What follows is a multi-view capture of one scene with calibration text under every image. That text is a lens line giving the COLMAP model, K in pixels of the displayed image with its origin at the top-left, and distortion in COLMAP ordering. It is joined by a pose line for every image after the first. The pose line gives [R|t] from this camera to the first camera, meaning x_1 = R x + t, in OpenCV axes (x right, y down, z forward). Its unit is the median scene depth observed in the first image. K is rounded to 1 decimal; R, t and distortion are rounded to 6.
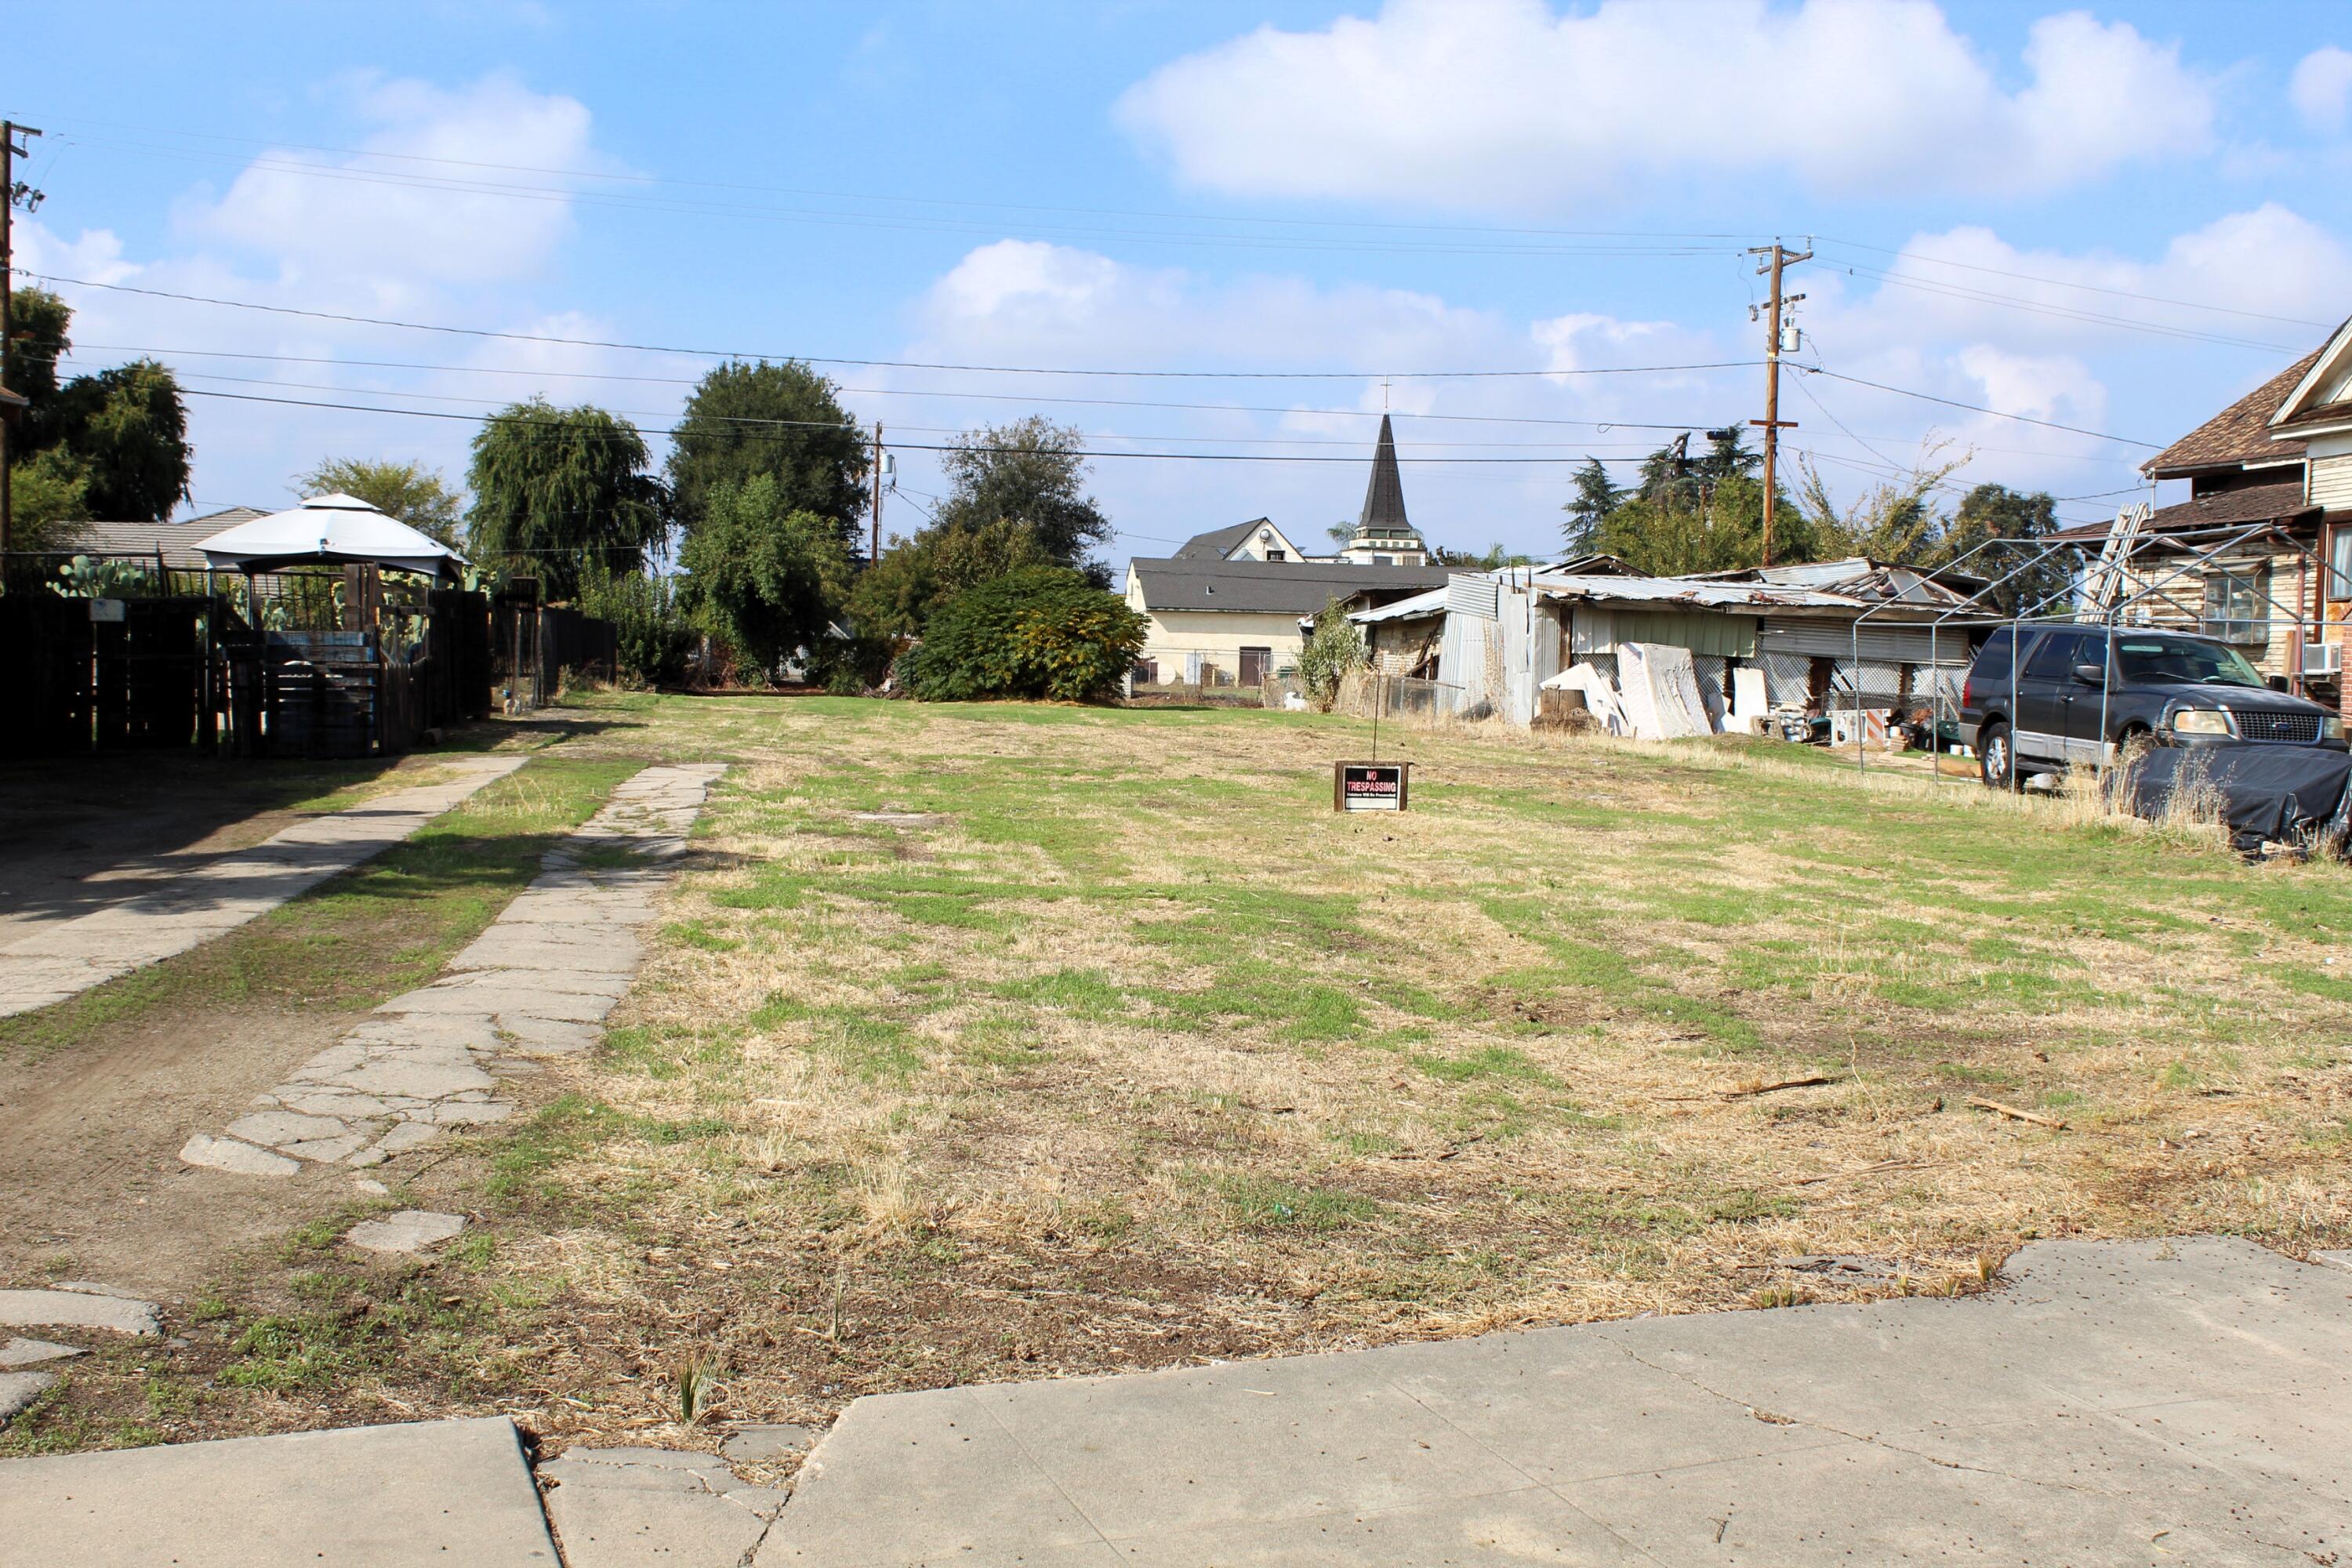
lens RADIAL K [[2719.8, 0, 1176.0], [0, 2719.8, 784.0], [0, 0, 1]] dist [-0.167042, 0.436172]
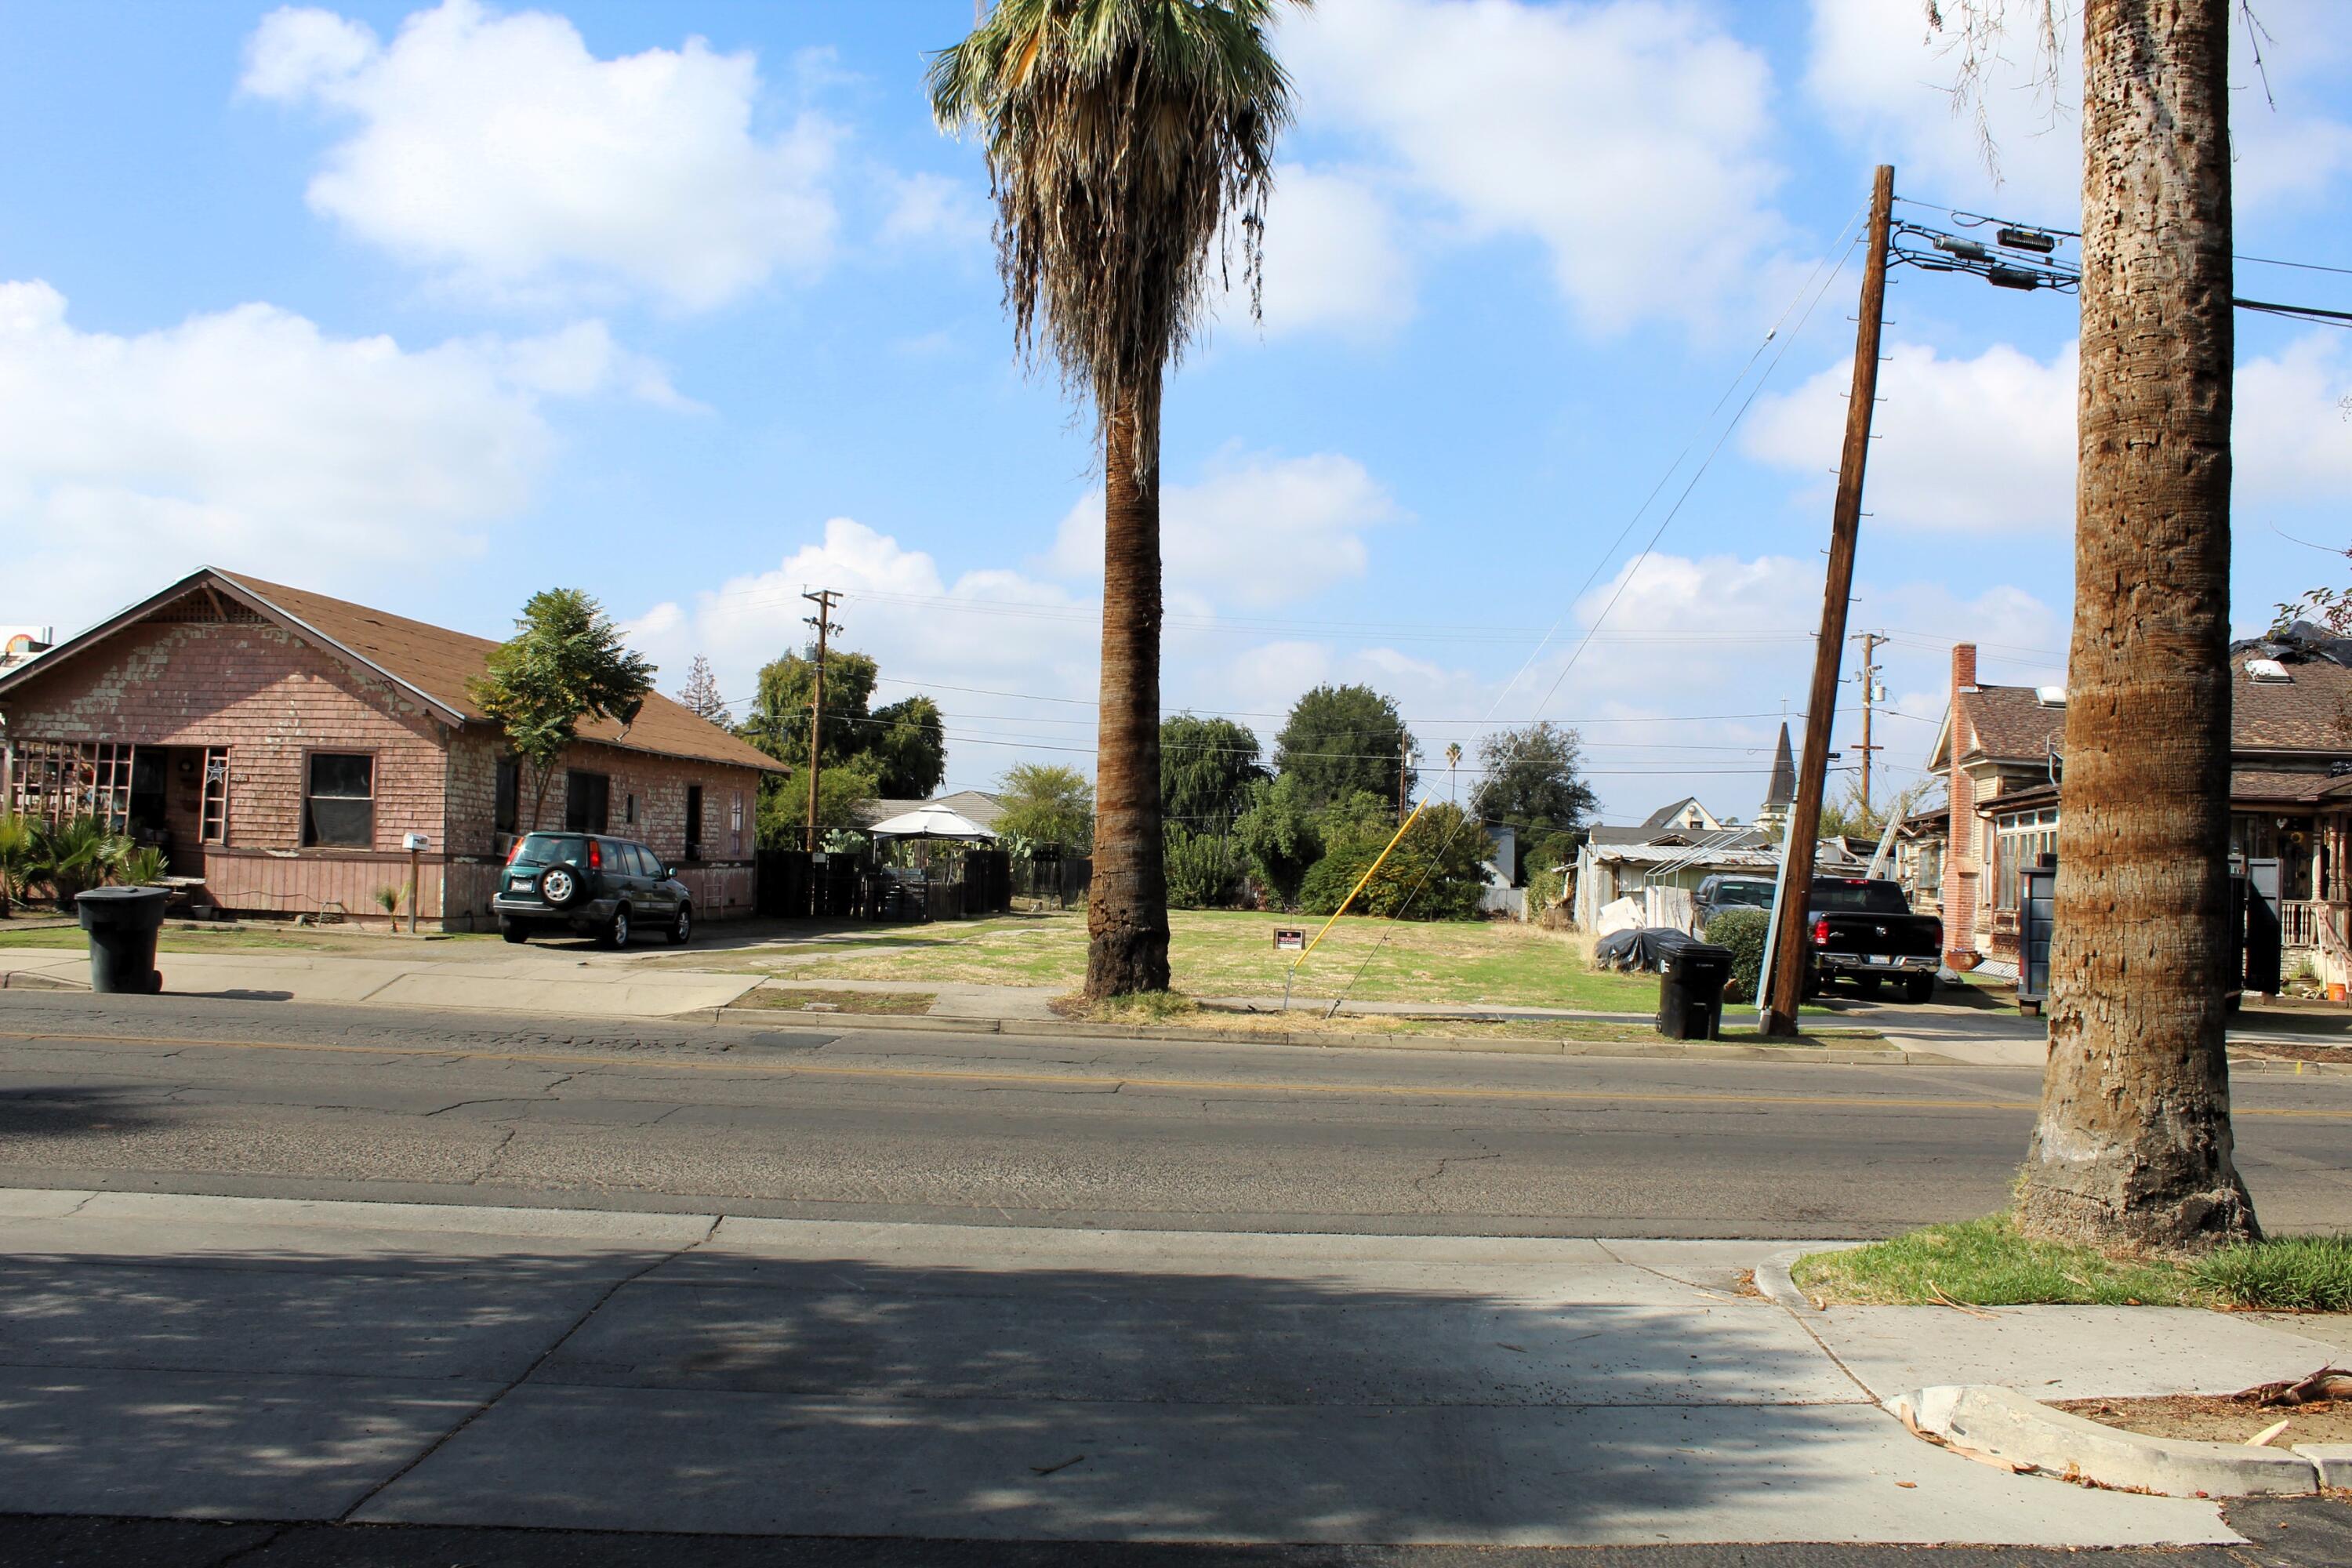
lens RADIAL K [[2444.8, 0, 1176.0], [0, 2444.8, 784.0], [0, 0, 1]] dist [-0.014764, -0.001546]
pose [[0.957440, 0.001670, -0.288627, 0.170277], [-0.028926, 0.995504, -0.090192, 0.017740], [0.287179, 0.094702, 0.953184, -0.314146]]
